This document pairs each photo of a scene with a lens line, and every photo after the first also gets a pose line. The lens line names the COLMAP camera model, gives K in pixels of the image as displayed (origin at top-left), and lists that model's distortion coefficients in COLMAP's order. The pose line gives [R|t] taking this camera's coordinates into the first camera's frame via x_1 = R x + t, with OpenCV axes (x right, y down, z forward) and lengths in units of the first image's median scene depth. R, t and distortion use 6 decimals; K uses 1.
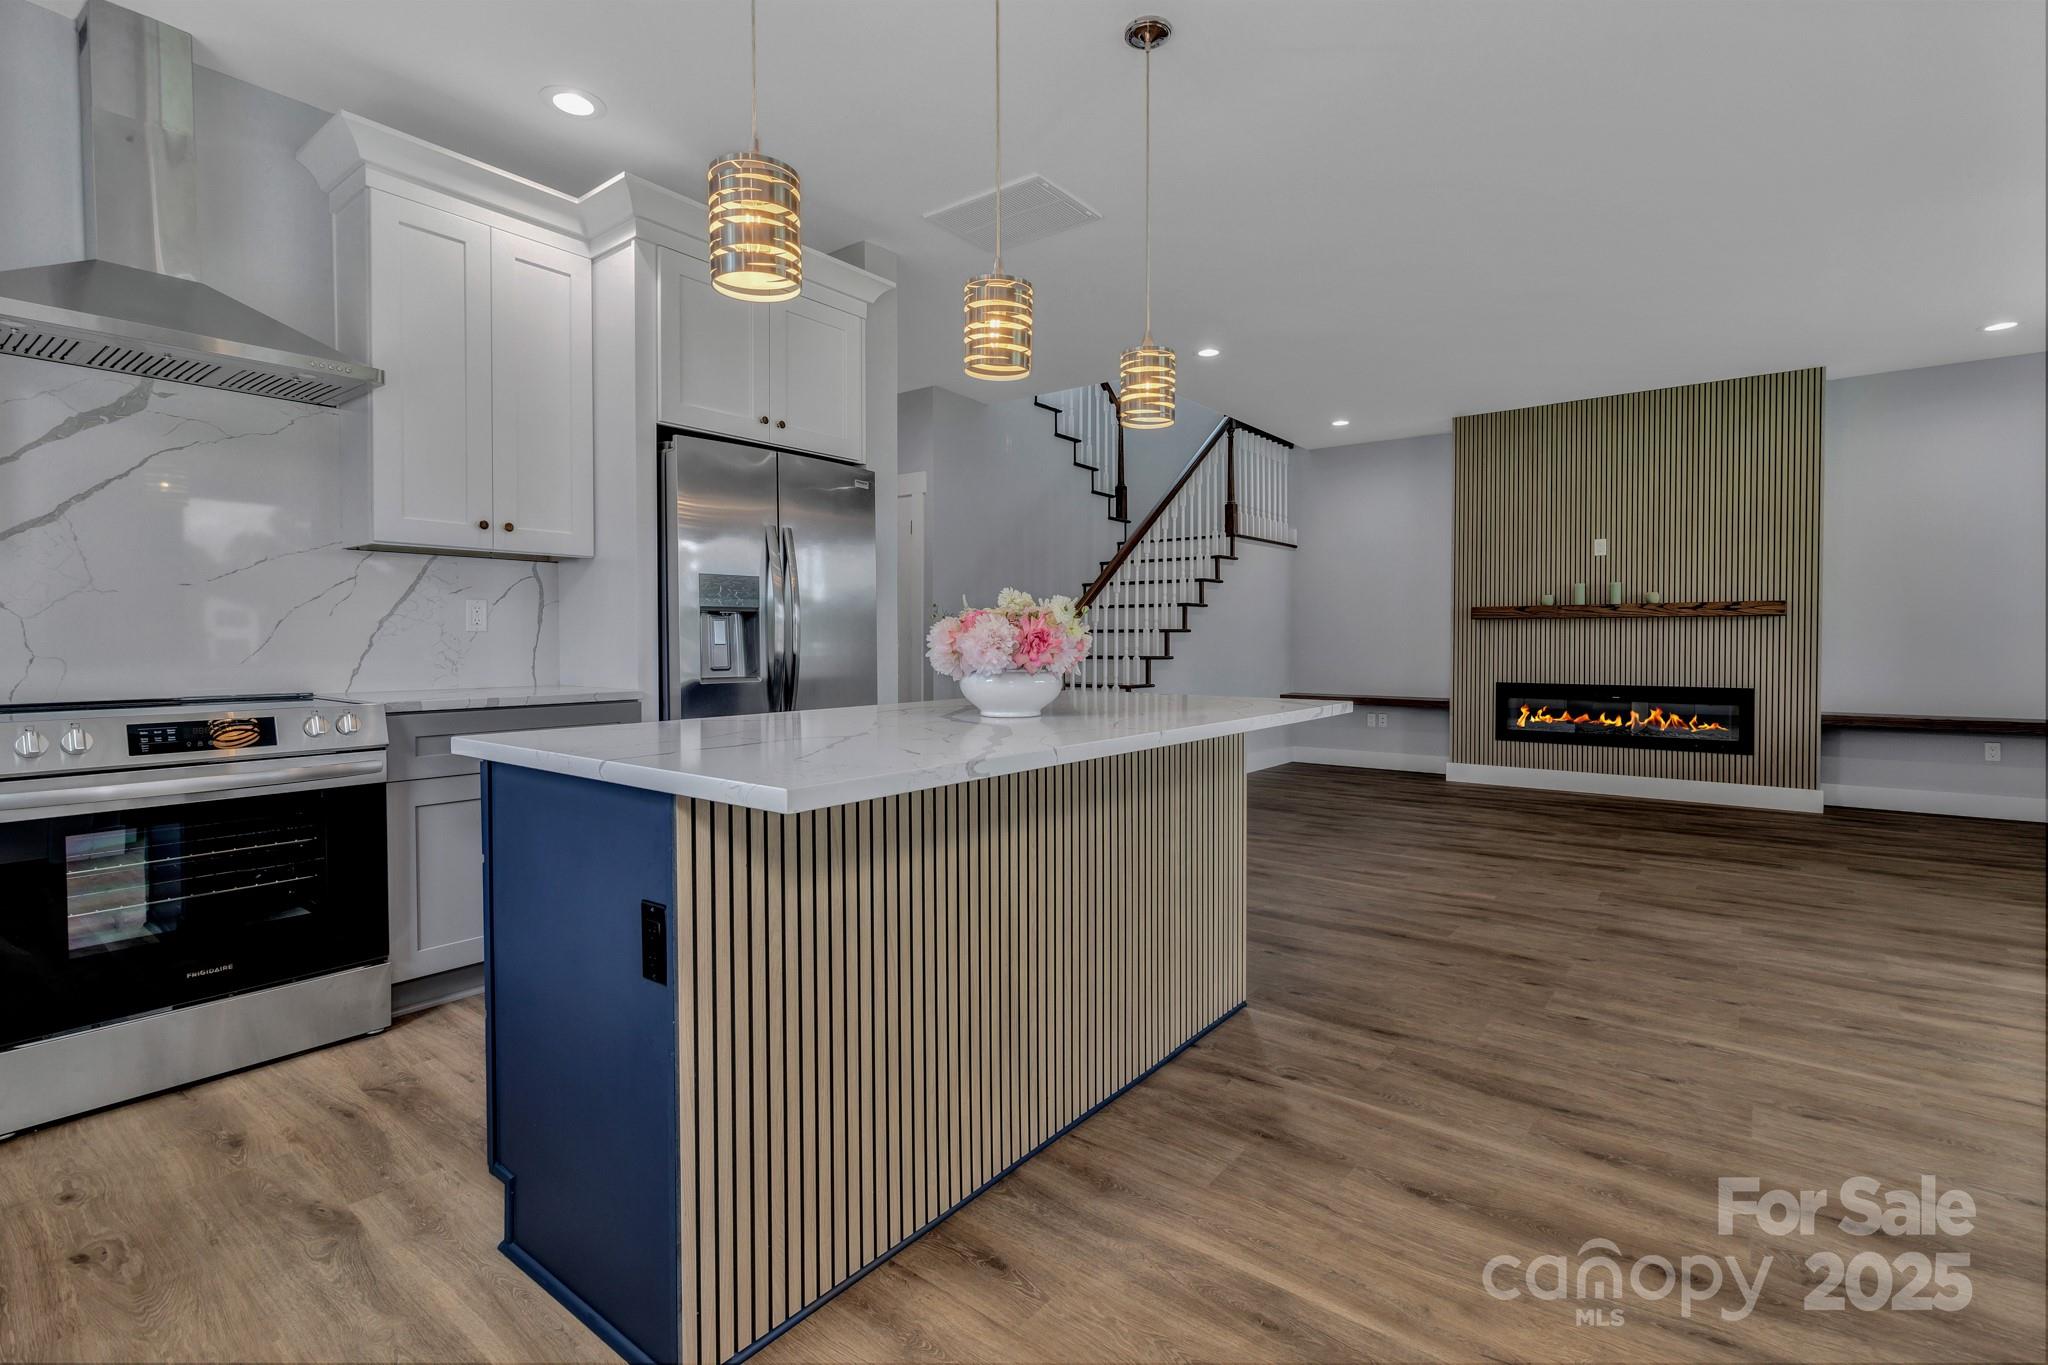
lens RADIAL K [[943.2, 0, 1033.6], [0, 943.2, 658.3], [0, 0, 1]] dist [0.002473, -0.000026]
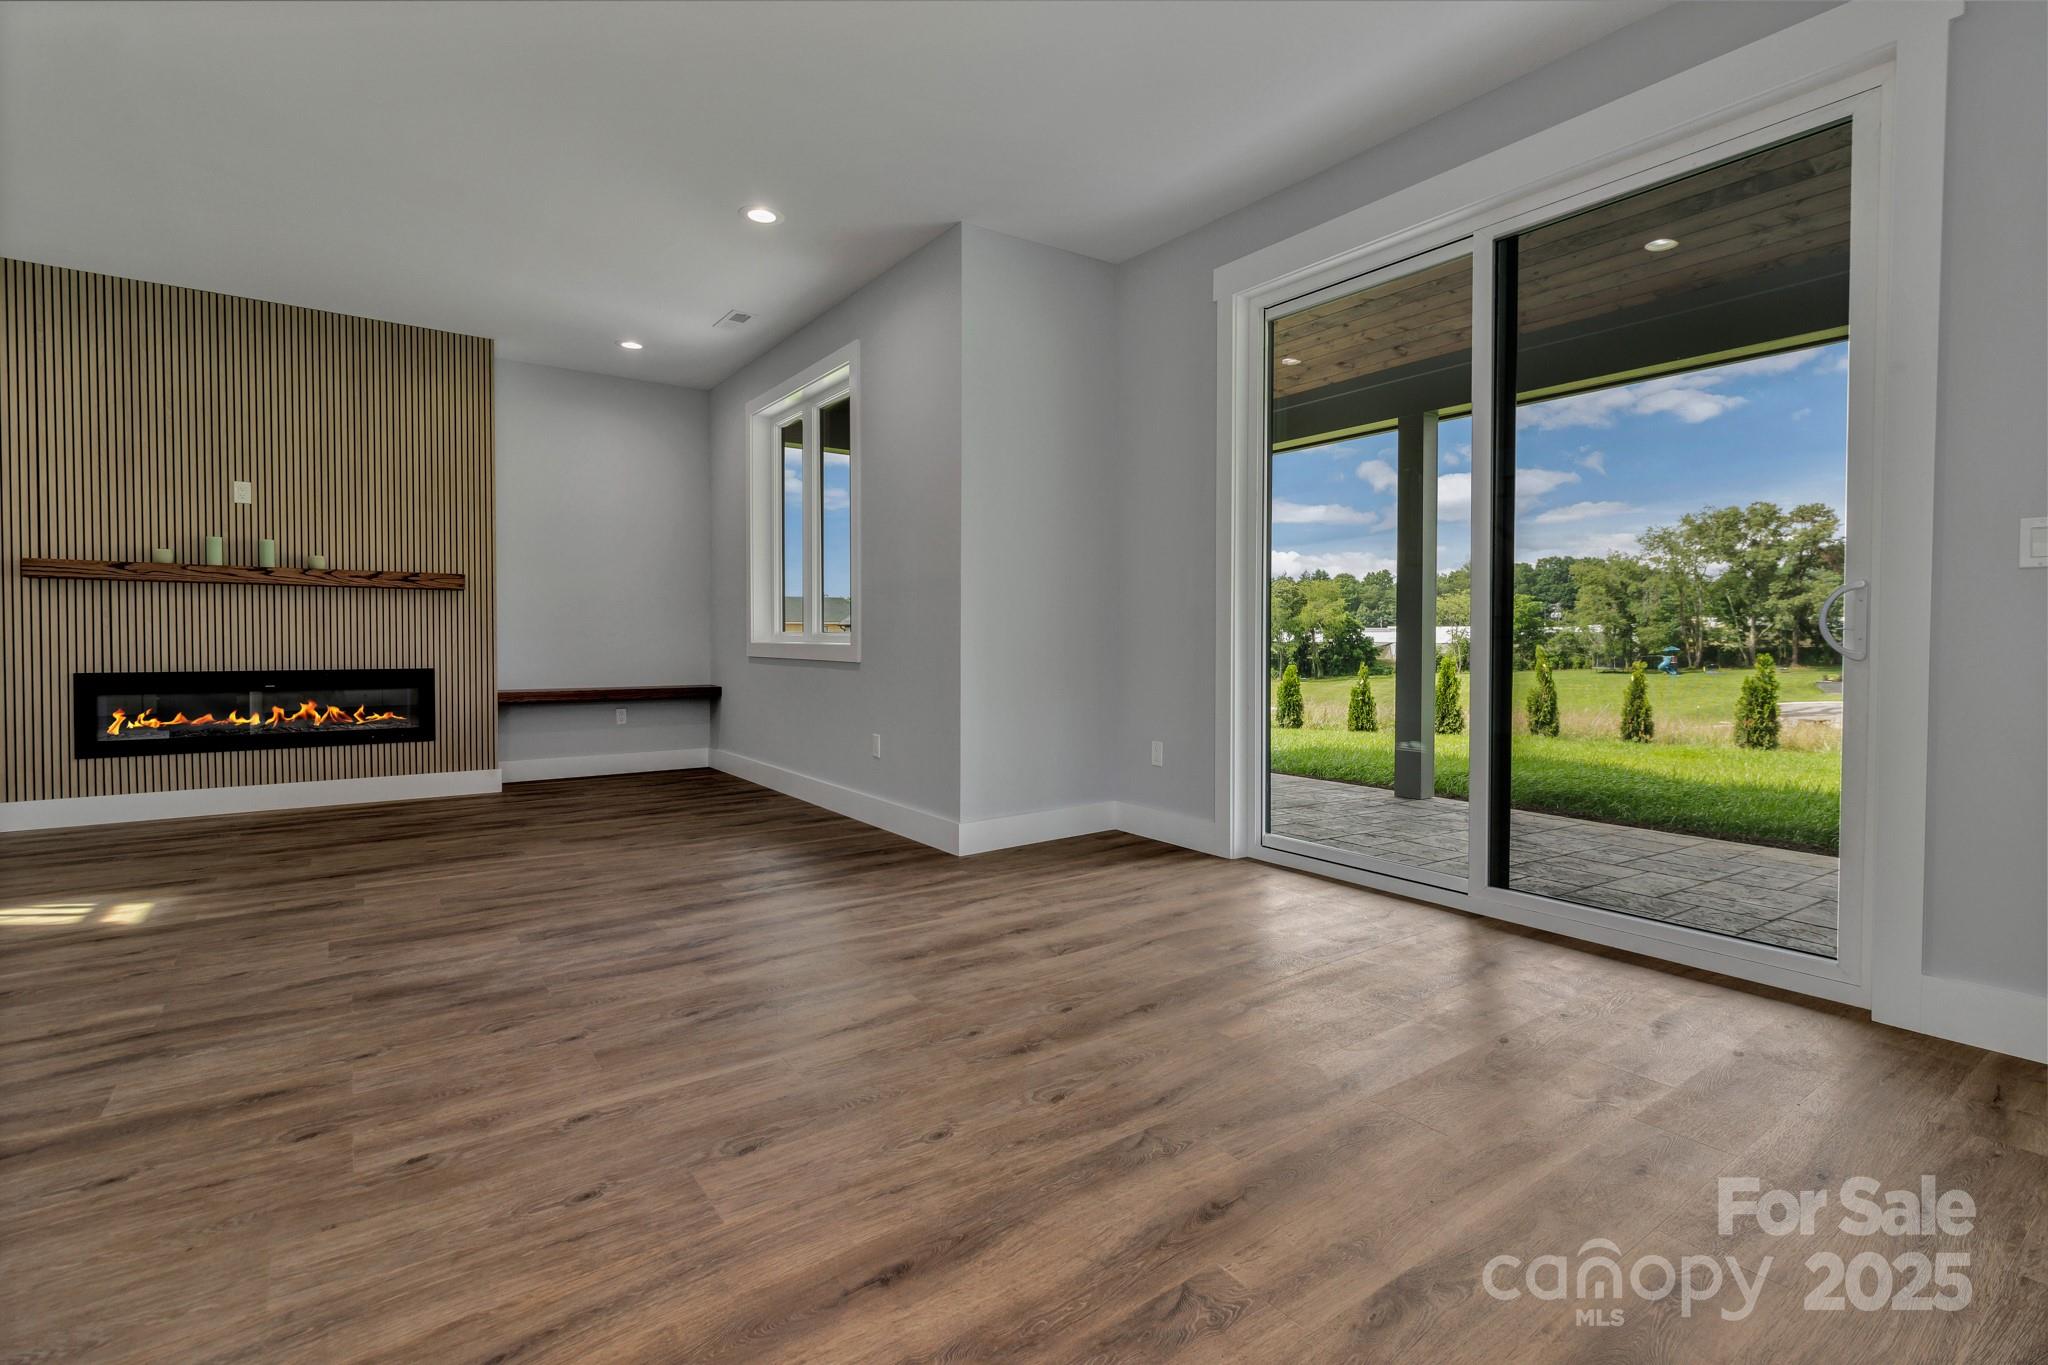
lens RADIAL K [[944.1, 0, 1028.6], [0, 944.1, 659.3], [0, 0, 1]] dist [0.002361, 0.000150]
pose [[0.277416, -0.018574, 0.960570, 0.064552], [0.013958, 0.999785, 0.015301, 0.028893], [-0.960648, 0.009163, 0.277616, 0.316464]]
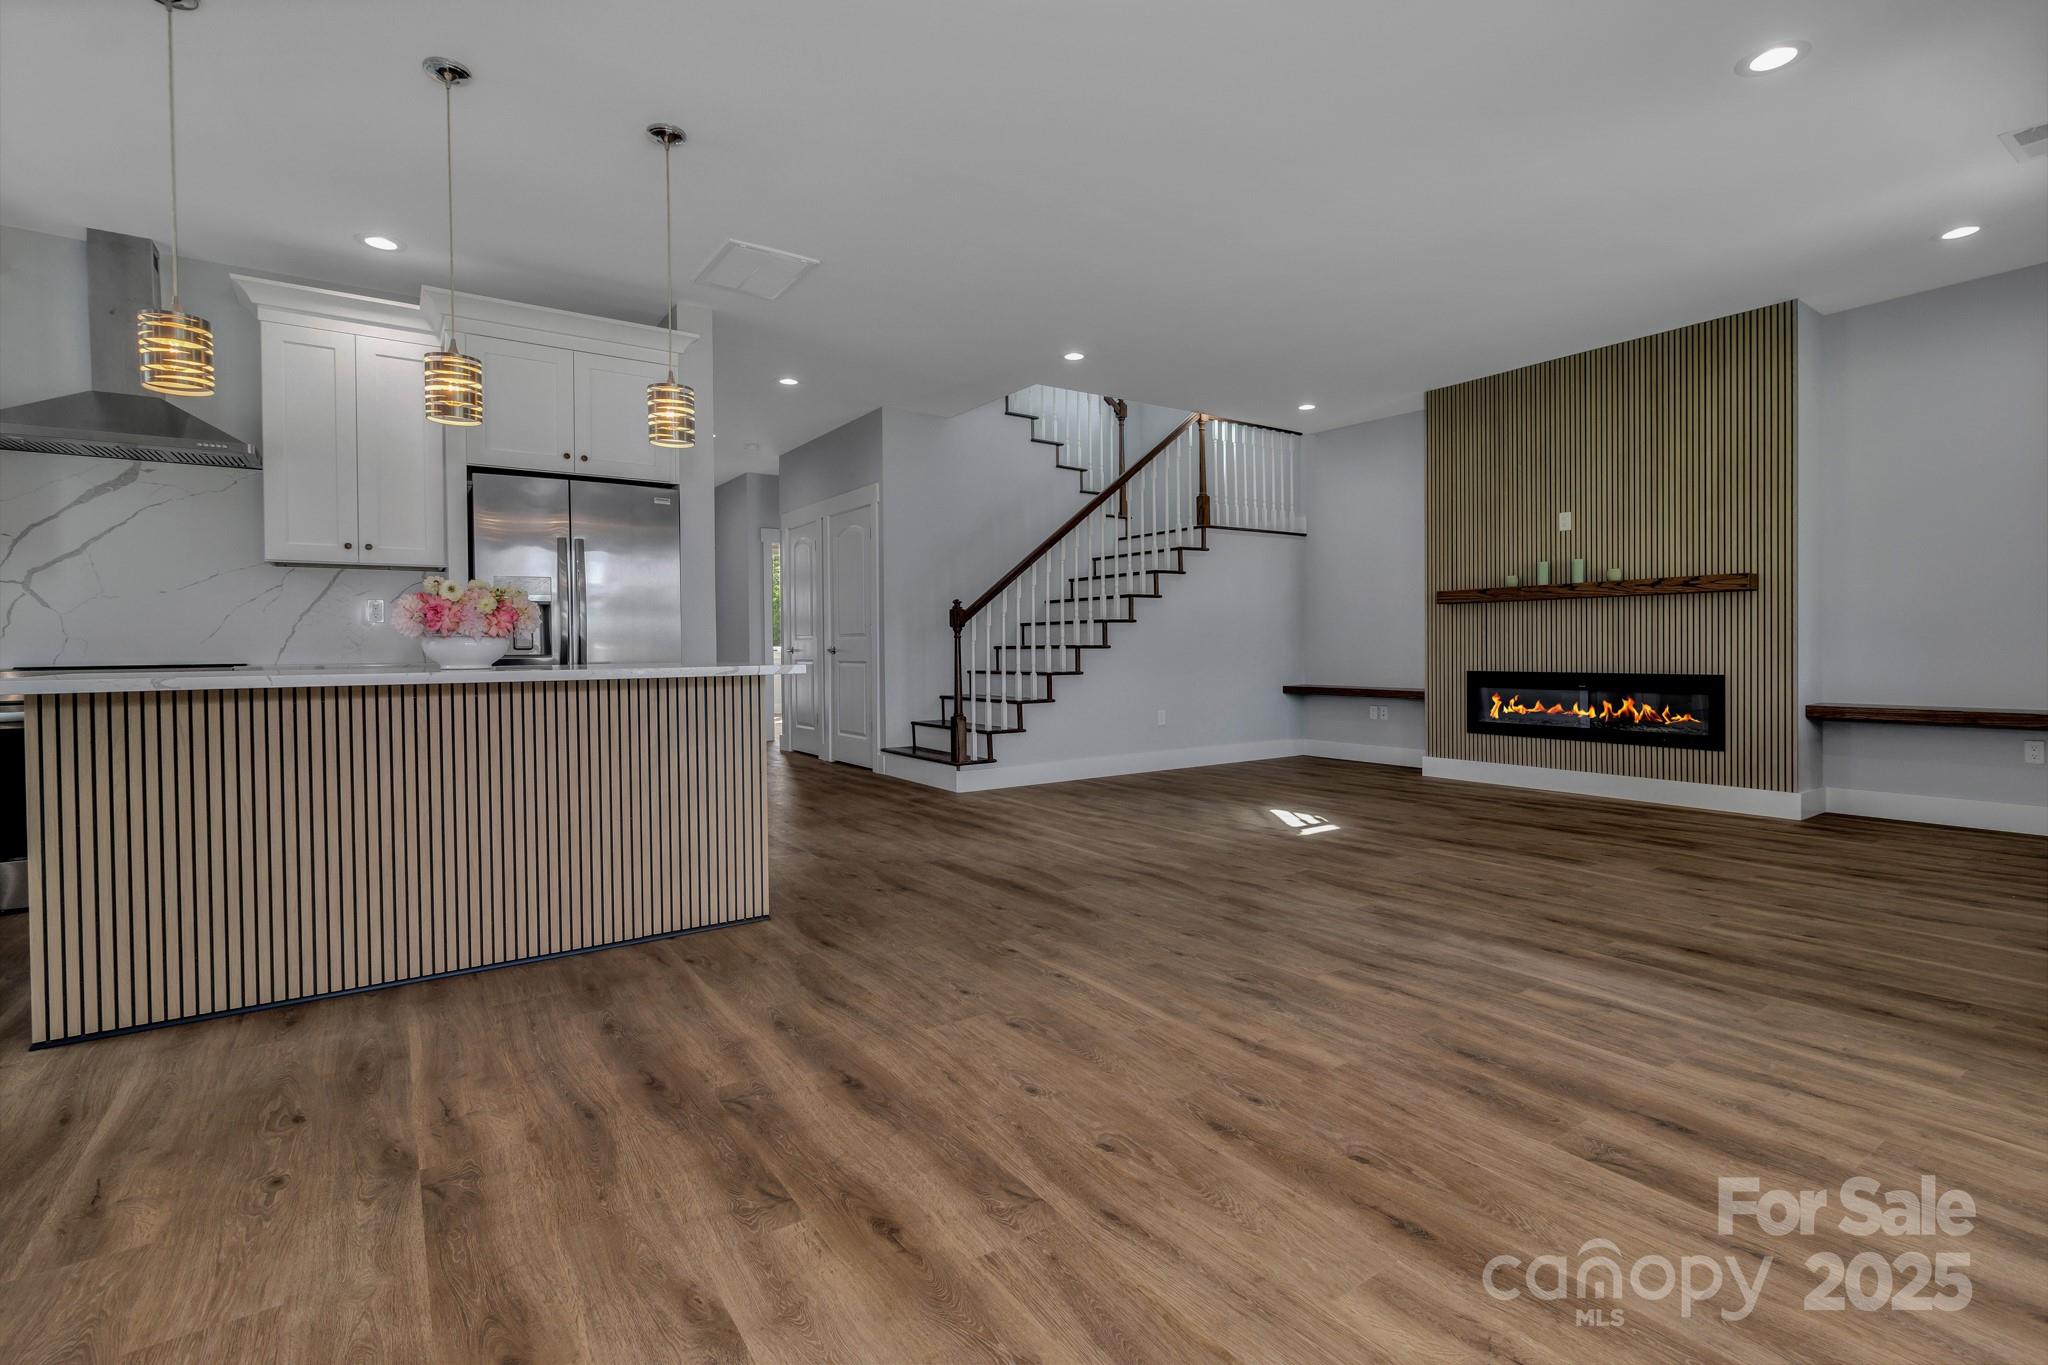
lens RADIAL K [[943.2, 0, 1033.6], [0, 943.2, 658.3], [0, 0, 1]] dist [0.002473, -0.000026]
pose [[0.954623, -0.004271, -0.297785, 0.703845], [0.002926, 0.999983, -0.004962, 0.032348], [0.297802, 0.003866, 0.954620, -0.039904]]
